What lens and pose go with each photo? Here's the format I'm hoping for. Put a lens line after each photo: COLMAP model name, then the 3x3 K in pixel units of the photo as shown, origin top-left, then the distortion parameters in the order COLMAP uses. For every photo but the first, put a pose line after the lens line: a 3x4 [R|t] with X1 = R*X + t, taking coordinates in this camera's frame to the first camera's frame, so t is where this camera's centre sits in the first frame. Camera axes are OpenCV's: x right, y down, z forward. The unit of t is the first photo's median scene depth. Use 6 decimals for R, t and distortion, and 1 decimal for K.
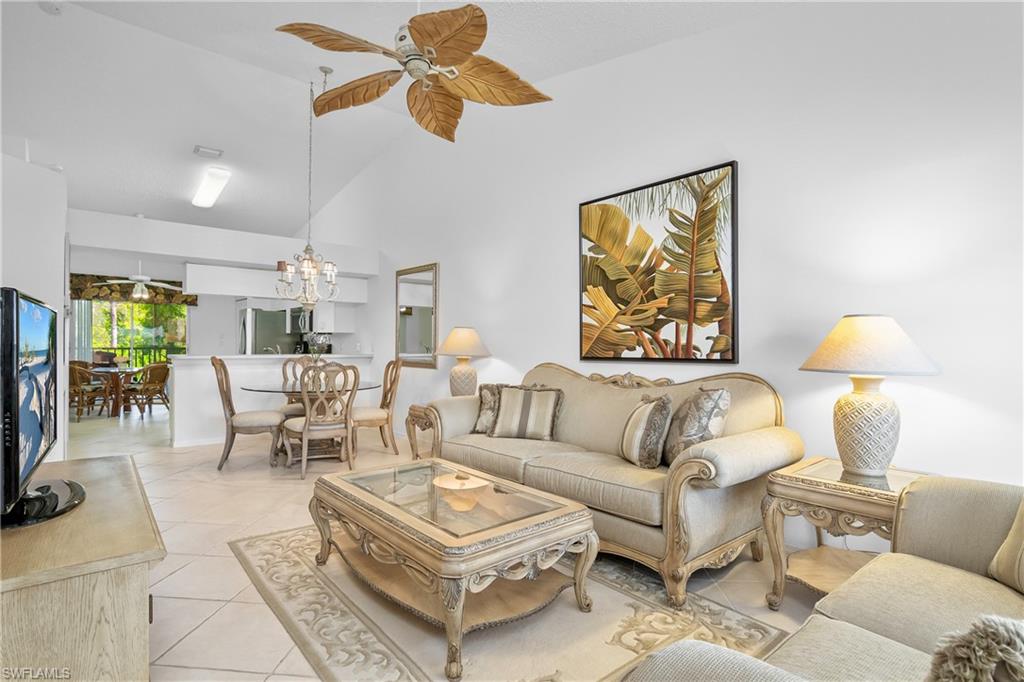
lens RADIAL K [[511.9, 0, 503.4], [0, 511.9, 347.5], [0, 0, 1]] dist [-0.017536, 0.000215]
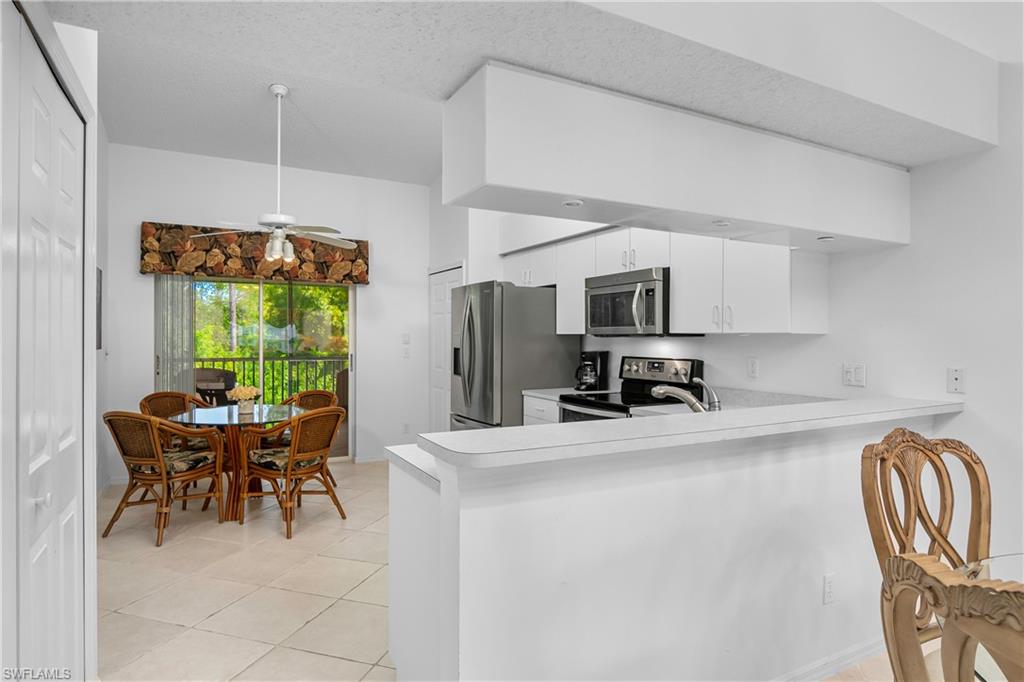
lens RADIAL K [[595.9, 0, 504.7], [0, 595.9, 342.4], [0, 0, 1]] dist [-0.022632, -0.002858]
pose [[0.974385, -0.005613, -0.224815, -0.385316], [0.004796, 0.999980, -0.004179, -0.020266], [0.224834, 0.002994, 0.974393, 0.505391]]
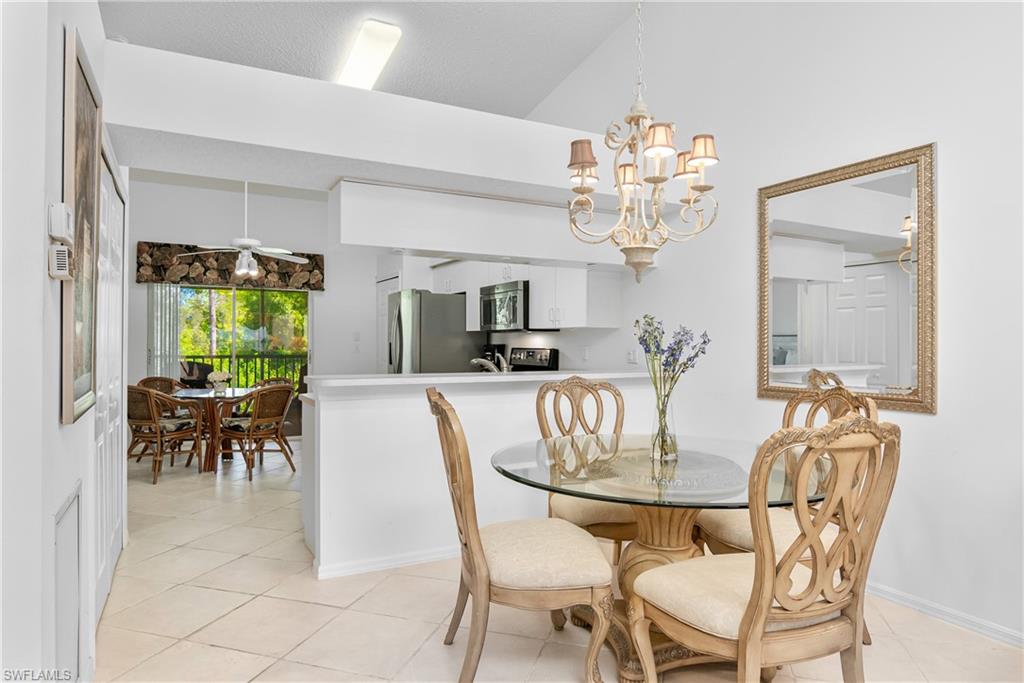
lens RADIAL K [[636.5, 0, 507.2], [0, 636.5, 342.6], [0, 0, 1]] dist [-0.033846, 0.001216]
pose [[0.975711, -0.007679, -0.218928, -0.241600], [0.004888, 0.999900, -0.013284, -0.005263], [0.219008, 0.011891, 0.975651, 0.324151]]
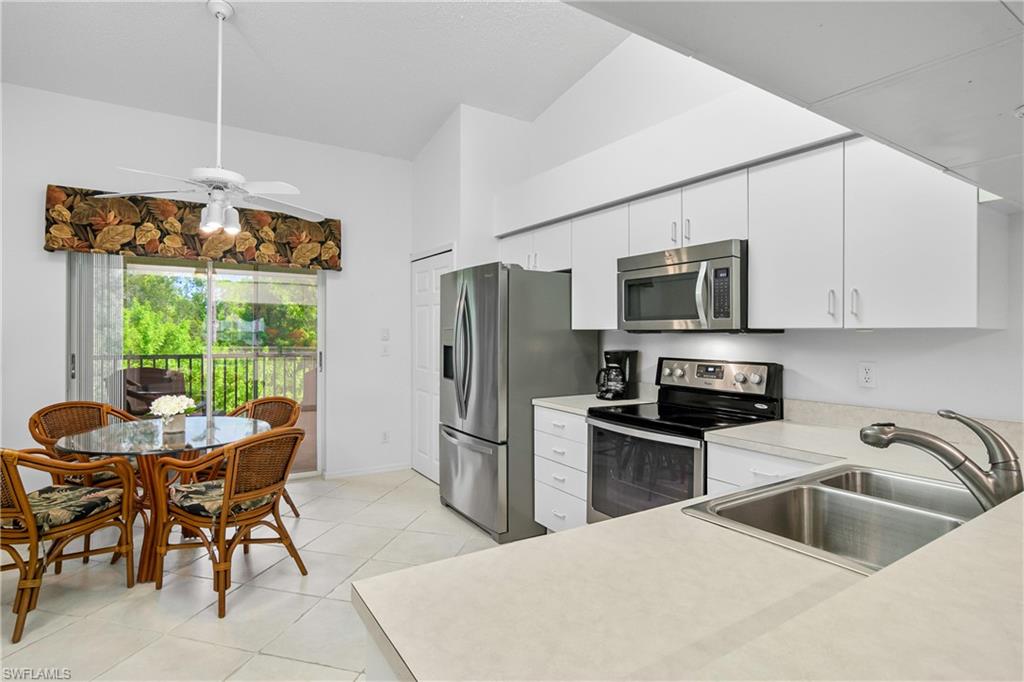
lens RADIAL K [[534.9, 0, 502.4], [0, 534.9, 339.8], [0, 0, 1]] dist [-0.010893, 0.003989]
pose [[0.986140, -0.001691, -0.165907, -0.452480], [0.001733, 0.999998, 0.000110, -0.022478], [0.165906, -0.000396, 0.986141, 0.655927]]
